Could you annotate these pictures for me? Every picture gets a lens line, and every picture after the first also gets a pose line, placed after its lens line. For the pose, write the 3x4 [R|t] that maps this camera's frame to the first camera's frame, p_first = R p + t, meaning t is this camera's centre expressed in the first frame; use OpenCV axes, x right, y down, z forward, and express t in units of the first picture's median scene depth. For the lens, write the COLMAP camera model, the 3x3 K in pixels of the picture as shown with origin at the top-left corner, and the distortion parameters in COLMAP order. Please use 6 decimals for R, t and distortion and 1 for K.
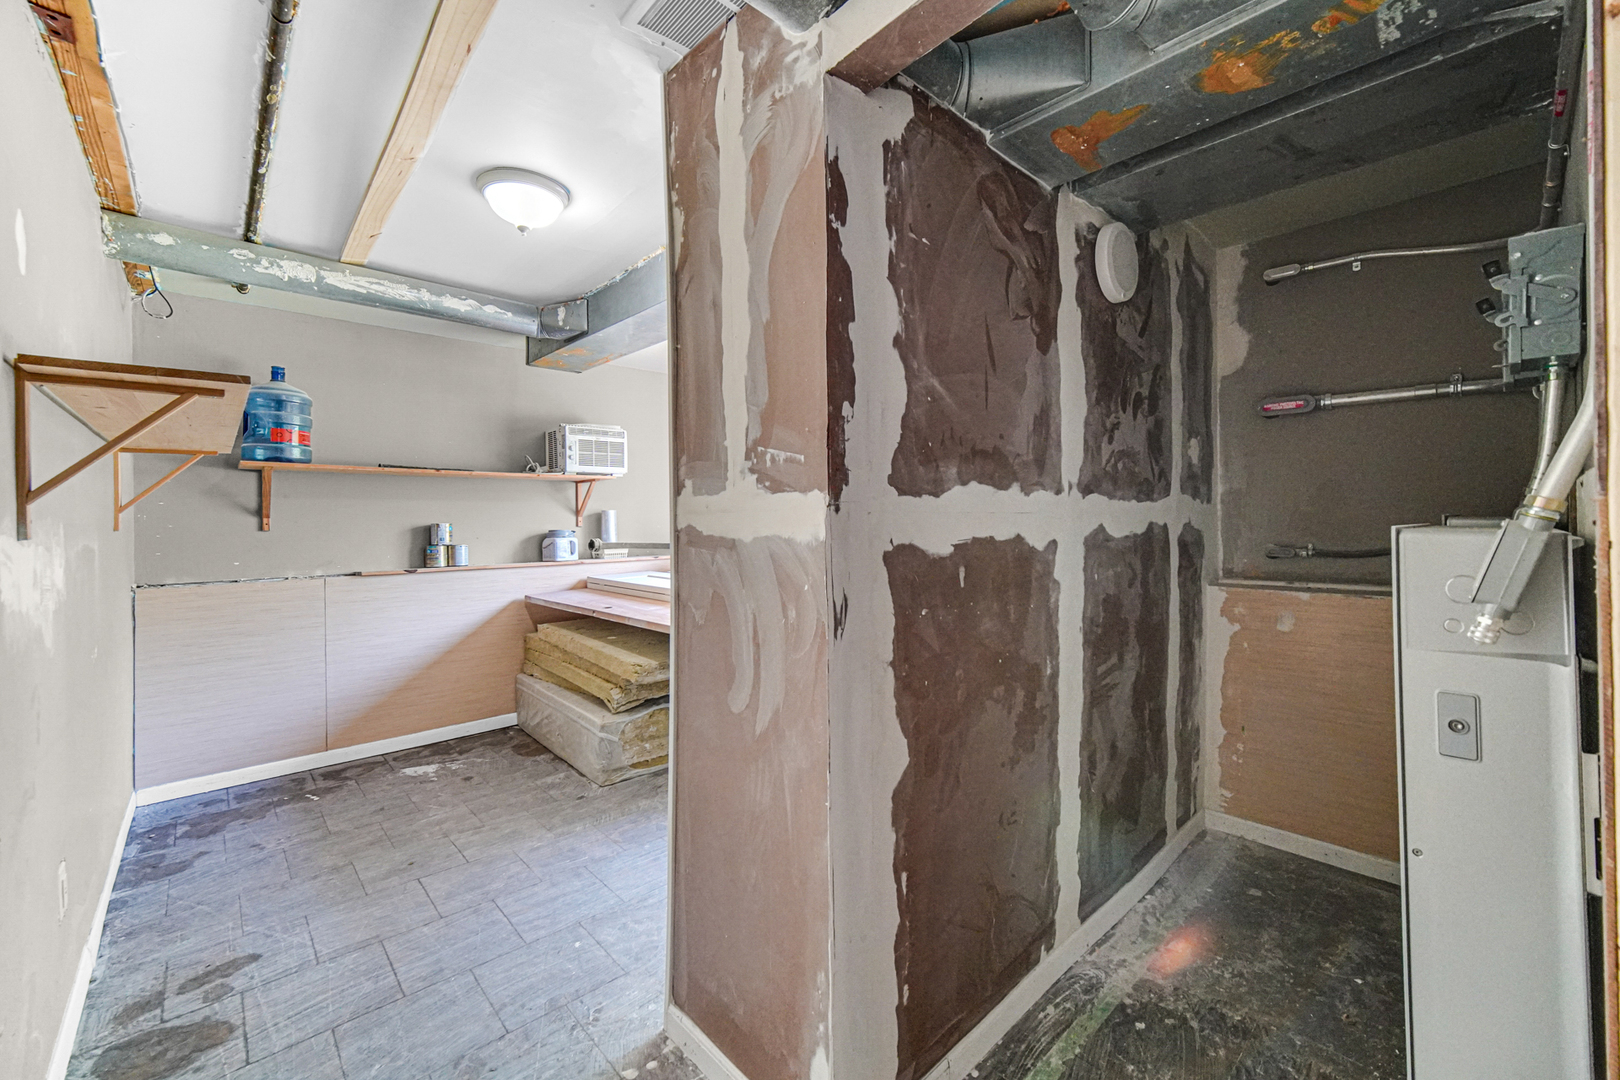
lens RADIAL K [[643.6, 0, 819.0], [0, 643.6, 512.7], [0, 0, 1]] dist [-0.000863, -0.000544]
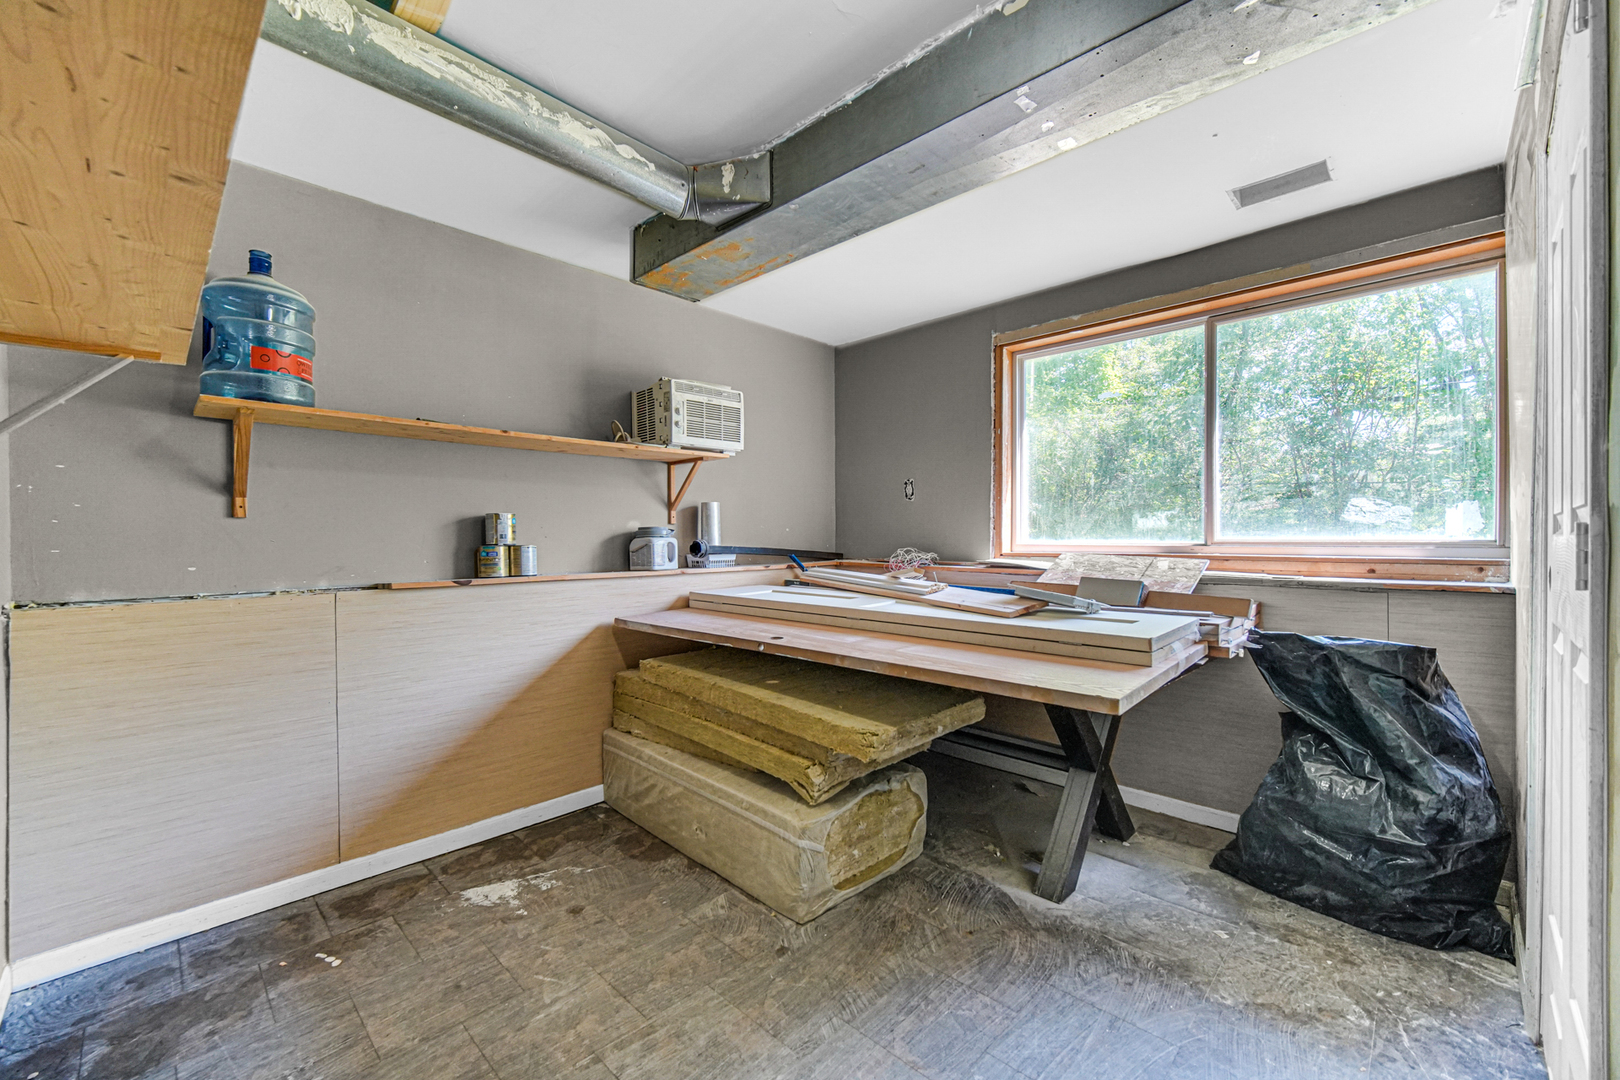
lens RADIAL K [[642.5, 0, 810.1], [0, 642.5, 537.5], [0, 0, 1]] dist [0.000273, 0.000287]
pose [[0.998997, 0.006405, 0.044327, -0.320733], [-0.006900, 0.999915, 0.011020, 0.036149], [-0.044253, -0.011315, 0.998956, 0.336896]]
